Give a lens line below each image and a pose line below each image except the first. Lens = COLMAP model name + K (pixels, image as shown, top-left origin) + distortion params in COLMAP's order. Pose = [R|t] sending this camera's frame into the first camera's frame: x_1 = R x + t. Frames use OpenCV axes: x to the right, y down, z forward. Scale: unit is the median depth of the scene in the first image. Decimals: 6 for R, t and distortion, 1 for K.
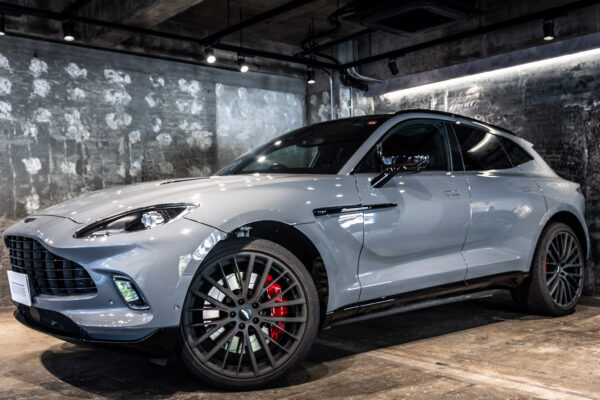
lens RADIAL K [[616.8, 0, 294.3], [0, 616.8, 203.3], [0, 0, 1]] dist [0.022132, 0.000000]
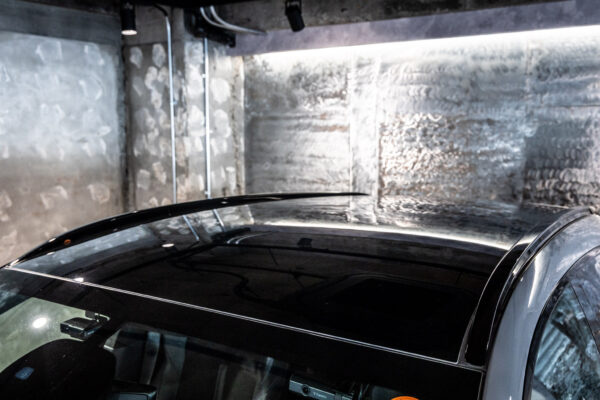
lens RADIAL K [[616.8, 0, 298.8], [0, 616.8, 196.8], [0, 0, 1]] dist [0.022132, 0.000000]
pose [[0.962302, -0.019216, 0.271303, 0.023641], [-0.015843, 0.991847, 0.126446, -0.145728], [-0.271521, -0.125977, 0.954152, 0.525271]]
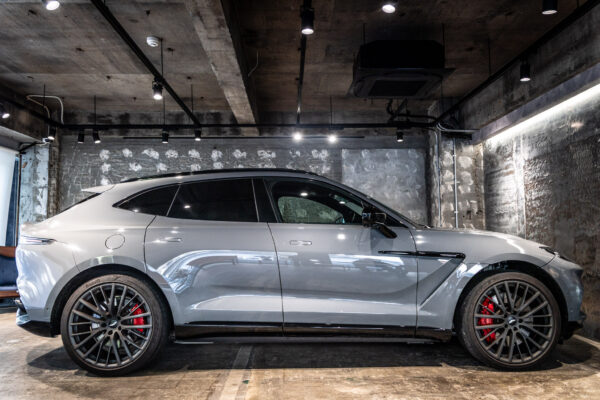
lens RADIAL K [[465.0, 0, 299.2], [0, 465.0, 204.5], [0, 0, 1]] dist [0.001219, -0.001136]
pose [[0.793939, -0.032826, -0.607111, 0.476459], [0.004567, 0.998835, -0.048034, -0.027829], [0.607980, 0.035363, 0.793164, 0.156486]]
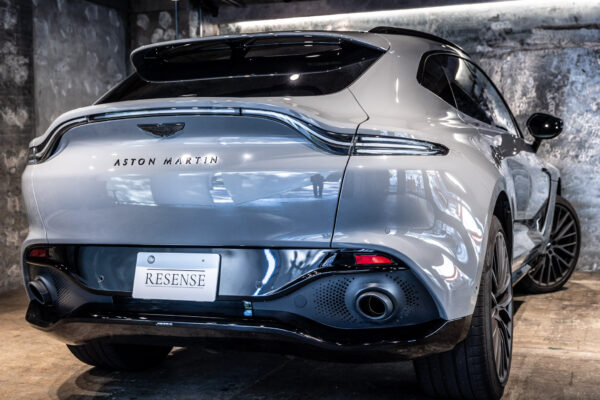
lens RADIAL K [[849.1, 0, 288.7], [0, 849.1, 185.6], [0, 0, 1]] dist [0.020345, 0.000000]
pose [[0.866837, -0.005469, 0.498561, -0.399965], [-0.008724, 0.999620, 0.026134, -0.004355], [-0.498515, -0.027004, 0.866460, 0.065393]]
